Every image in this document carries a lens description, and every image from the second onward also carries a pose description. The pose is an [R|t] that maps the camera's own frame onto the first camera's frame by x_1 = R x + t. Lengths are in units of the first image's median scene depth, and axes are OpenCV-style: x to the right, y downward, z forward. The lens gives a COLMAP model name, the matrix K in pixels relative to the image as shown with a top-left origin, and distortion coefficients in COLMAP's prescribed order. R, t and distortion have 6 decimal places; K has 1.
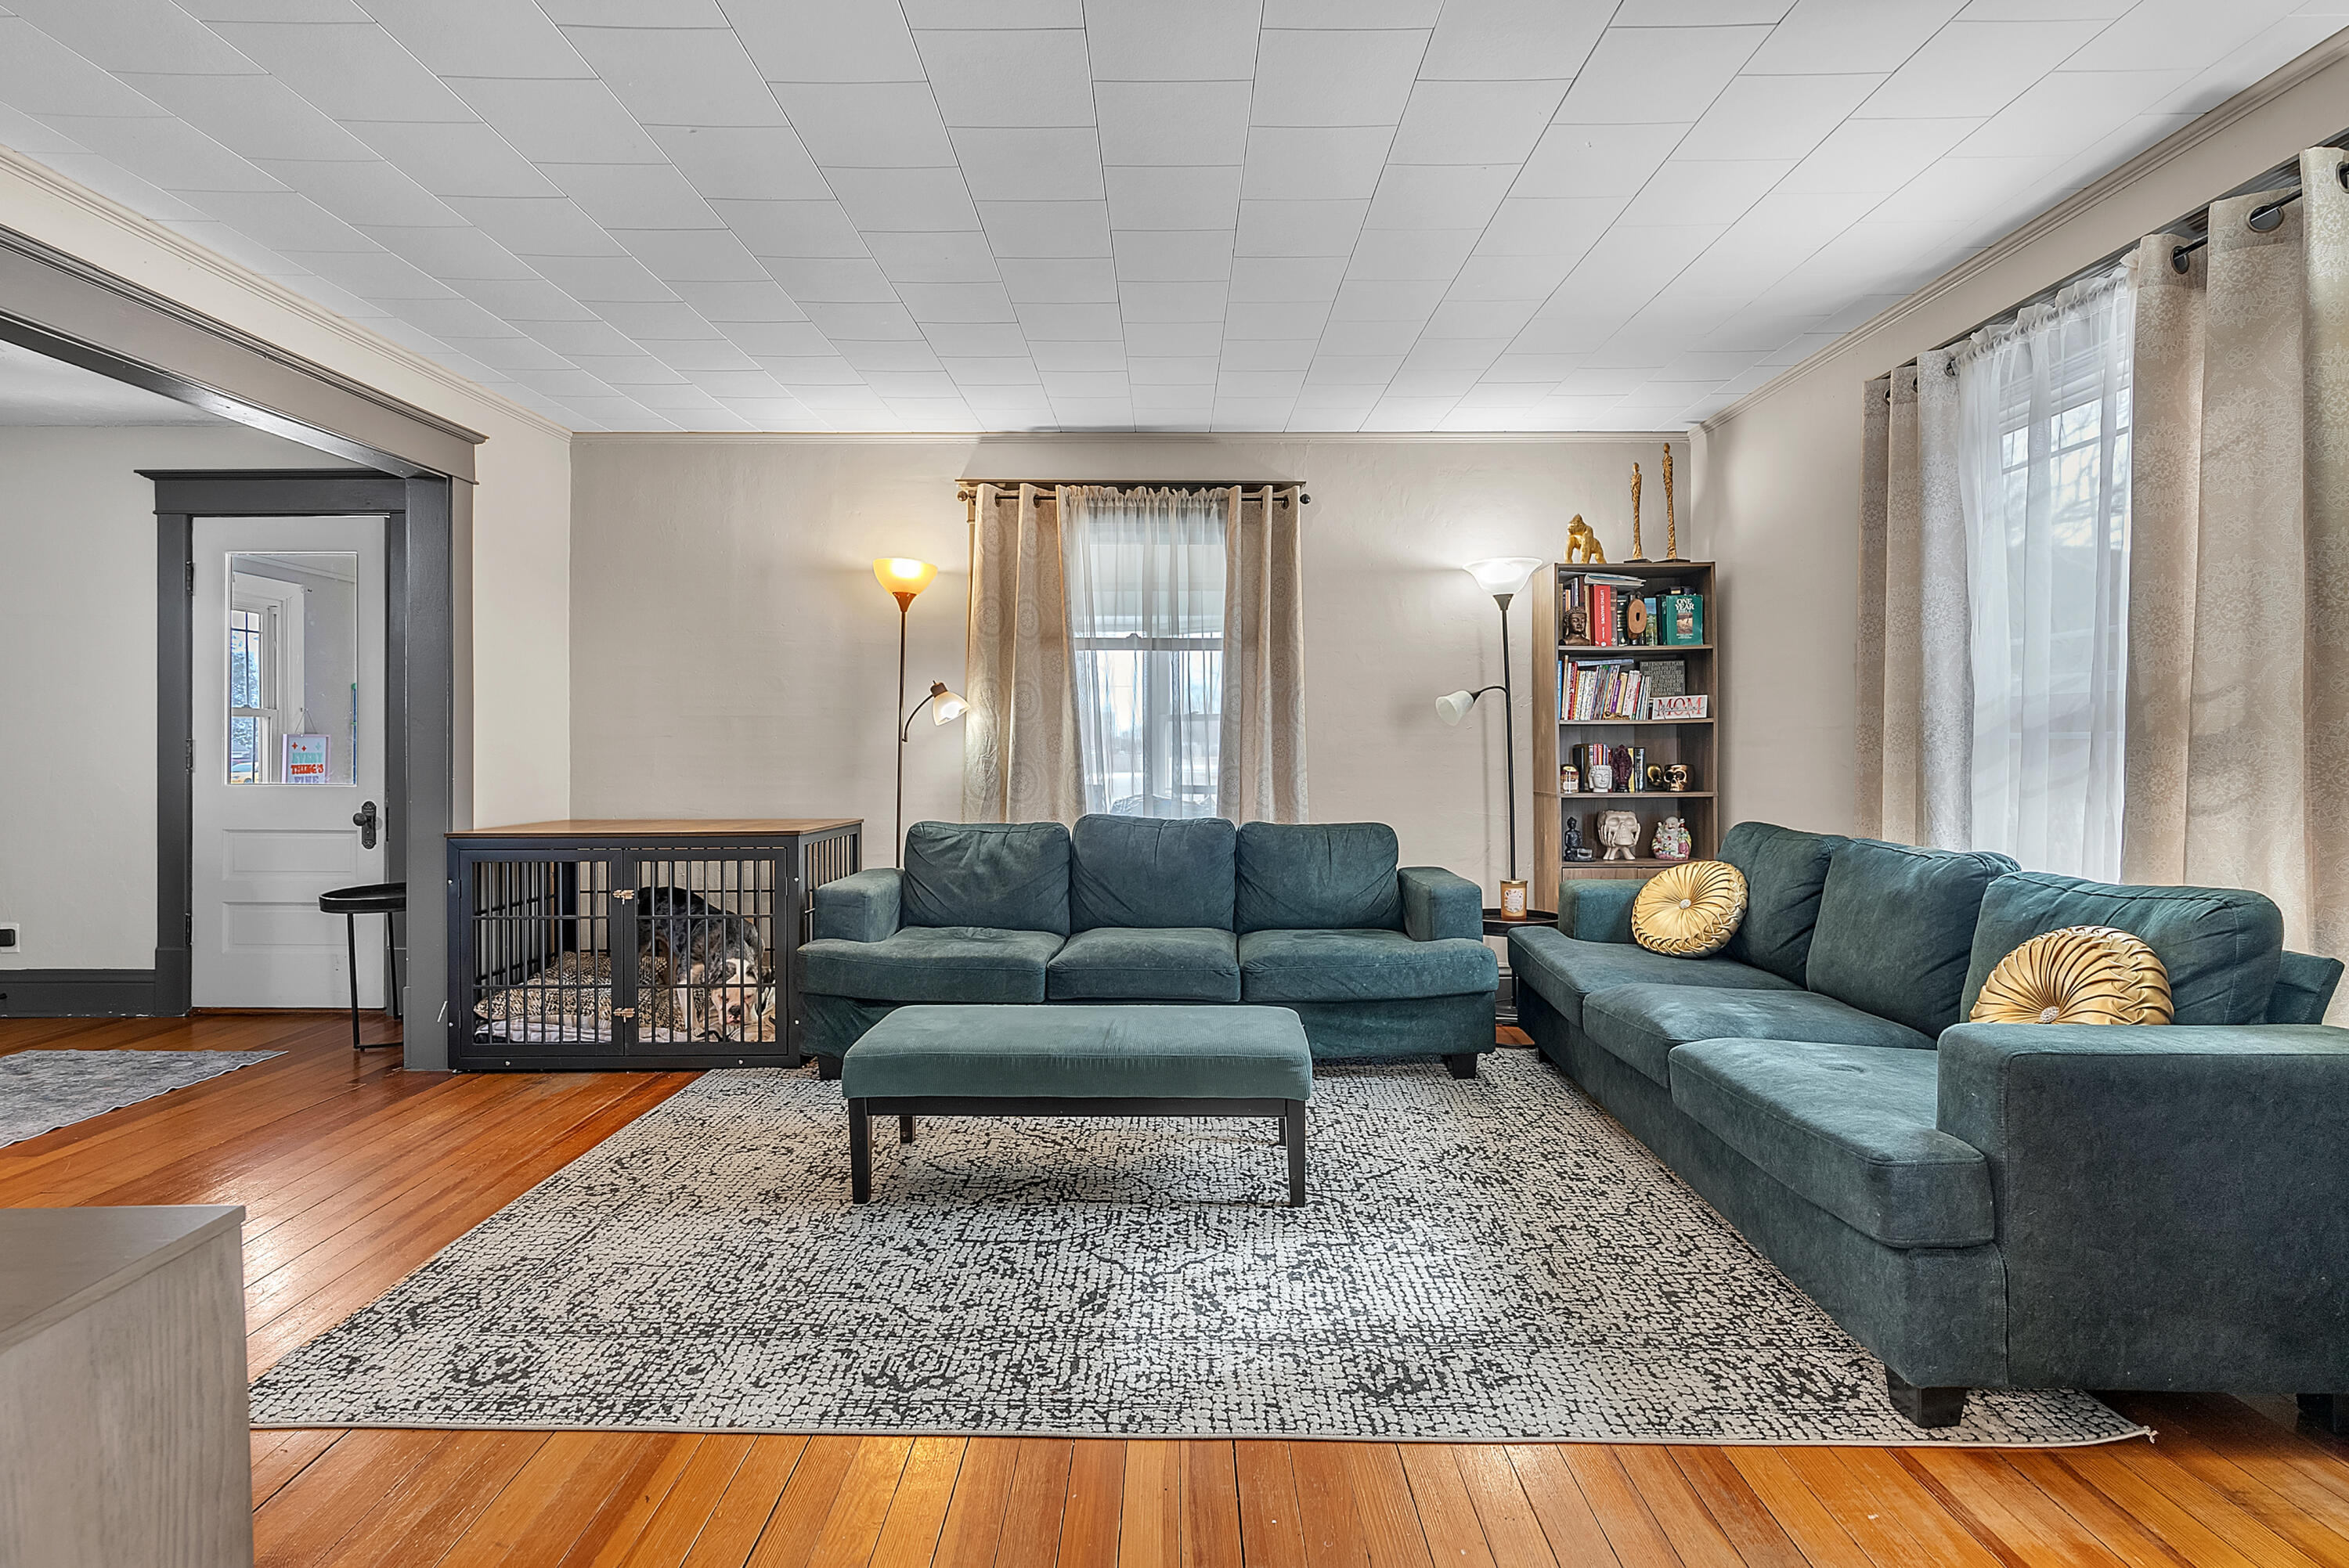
lens RADIAL K [[1088.1, 0, 1174.5], [0, 1088.1, 784.0], [0, 0, 1]] dist [-0.004089, 0.000178]
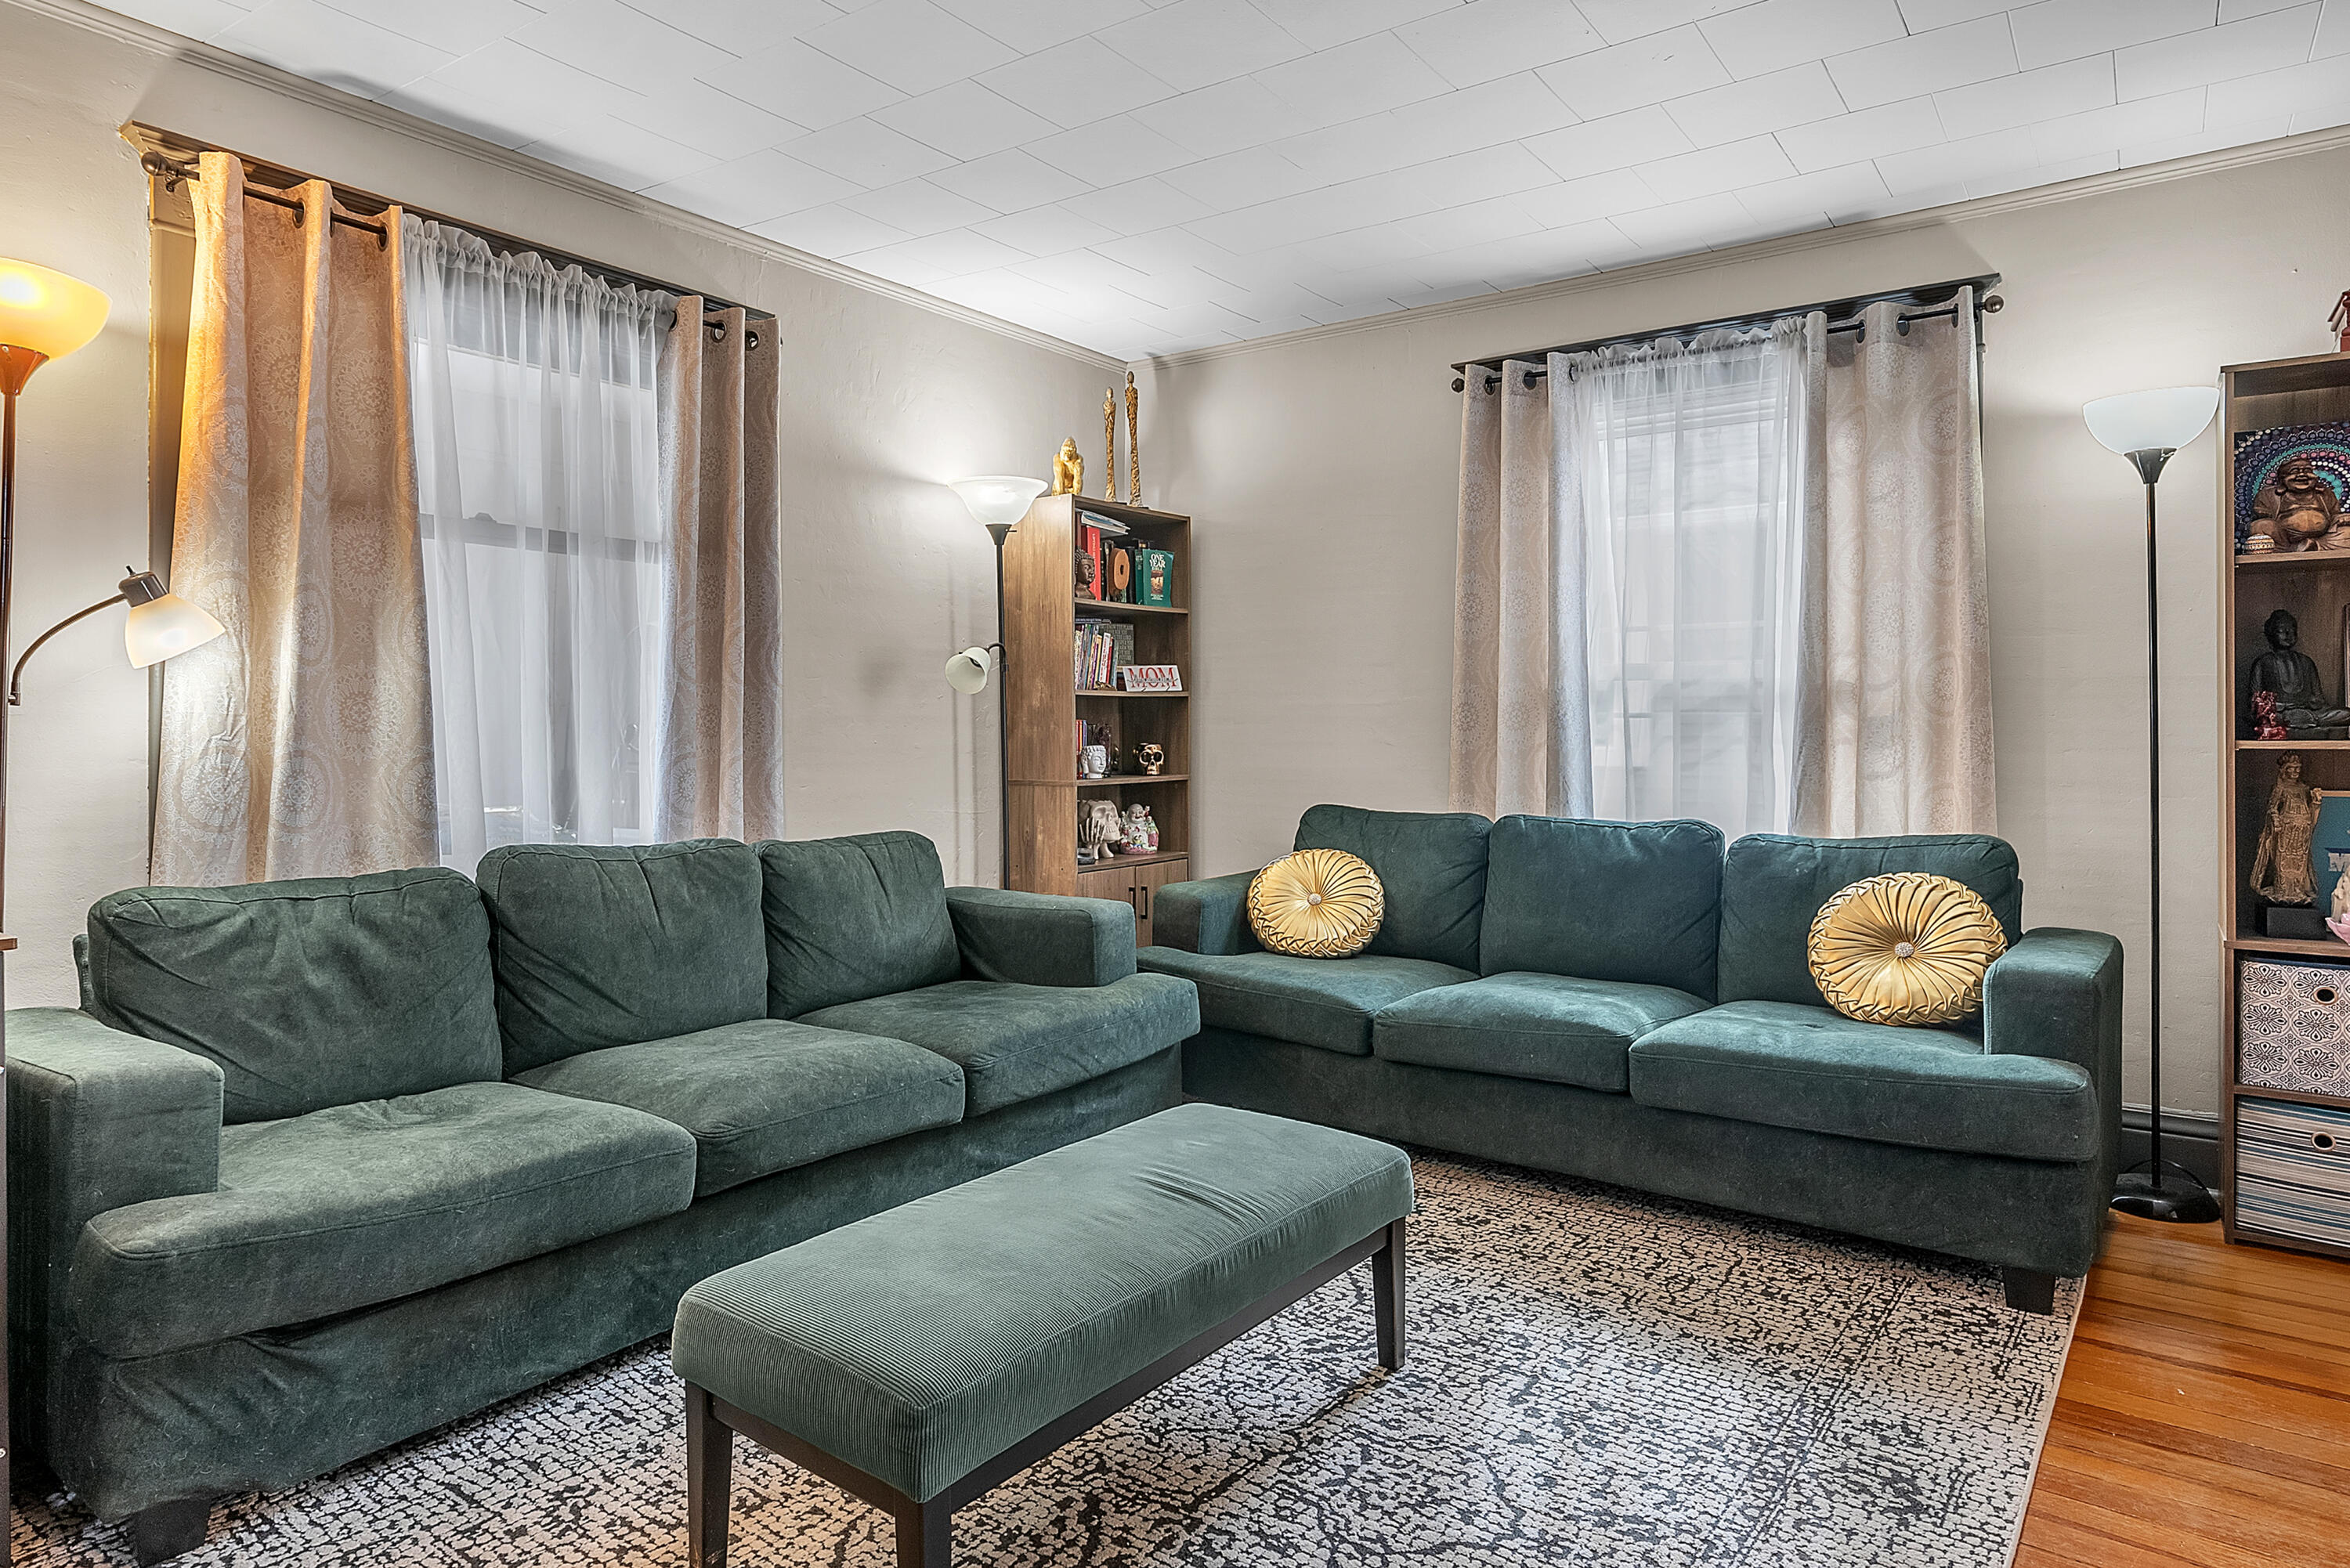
lens RADIAL K [[1352.5, 0, 1173.8], [0, 1352.5, 752.0], [0, 0, 1]] dist [-0.004516, 0.002964]
pose [[0.608225, -0.012928, 0.793659, -0.493226], [0.022960, 0.999736, -0.001311, -0.012232], [-0.793433, 0.019020, 0.608361, 0.417091]]
